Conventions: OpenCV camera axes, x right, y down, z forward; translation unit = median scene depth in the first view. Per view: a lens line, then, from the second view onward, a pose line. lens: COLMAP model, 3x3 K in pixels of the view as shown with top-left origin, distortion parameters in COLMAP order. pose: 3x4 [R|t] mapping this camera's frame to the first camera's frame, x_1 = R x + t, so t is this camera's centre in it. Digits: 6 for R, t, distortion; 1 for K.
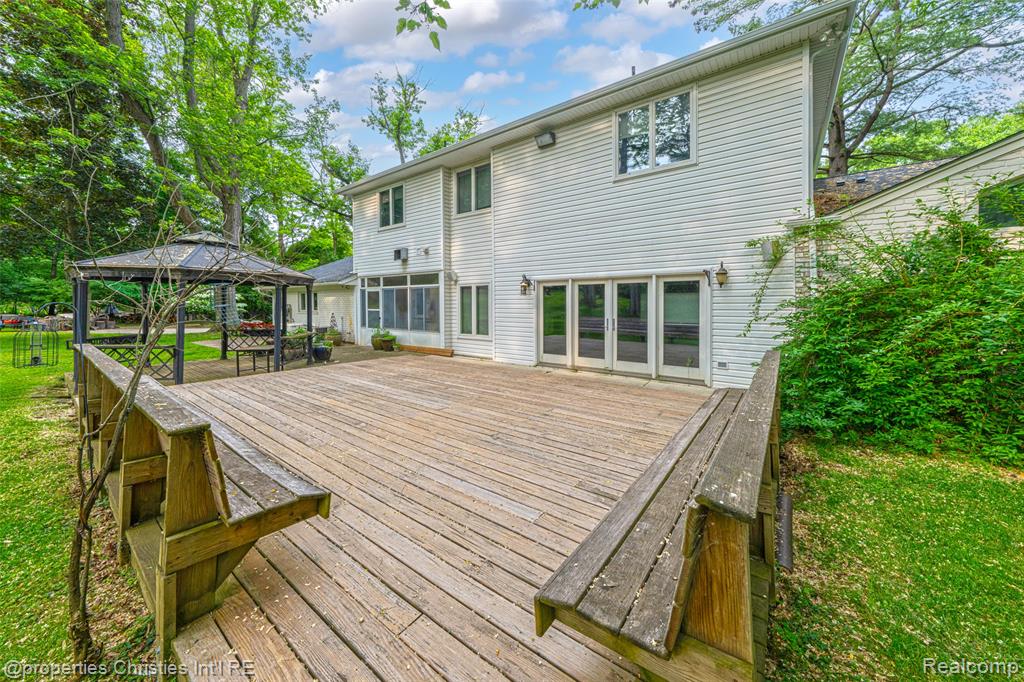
lens RADIAL K [[361.7, 0, 512.0], [0, 361.7, 314.0], [0, 0, 1]] dist [0.000097, 0.000021]
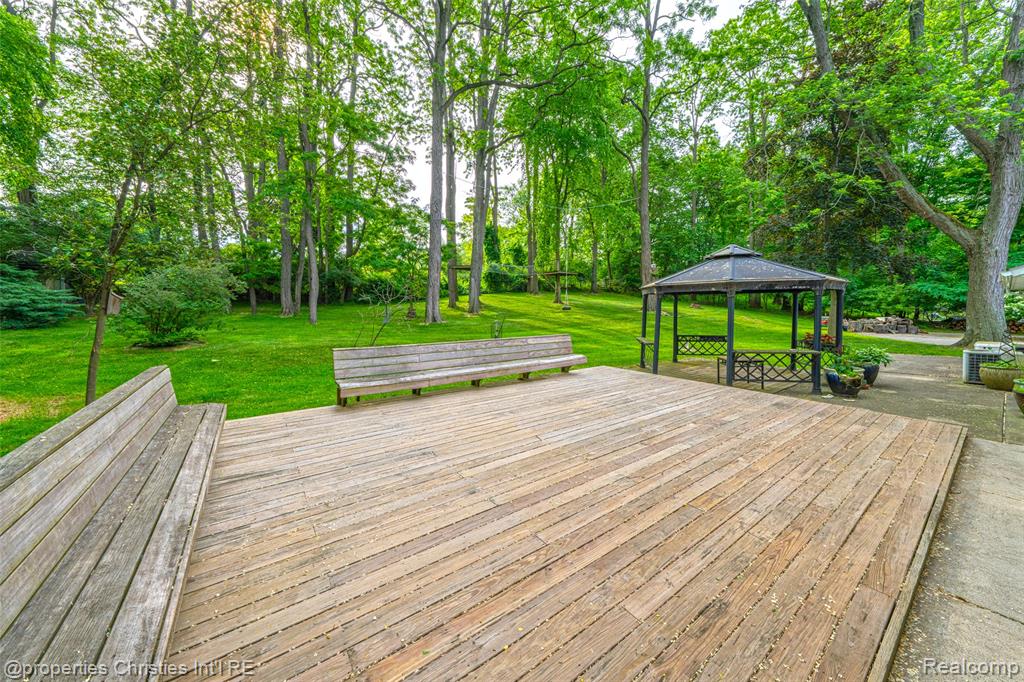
lens RADIAL K [[361.7, 0, 512.0], [0, 361.7, 314.0], [0, 0, 1]] dist [0.000097, 0.000021]
pose [[-0.290183, 0.009791, -0.956921, 0.274058], [-0.014722, 0.999784, 0.014694, -0.018613], [0.956858, 0.018352, -0.289976, 0.491281]]
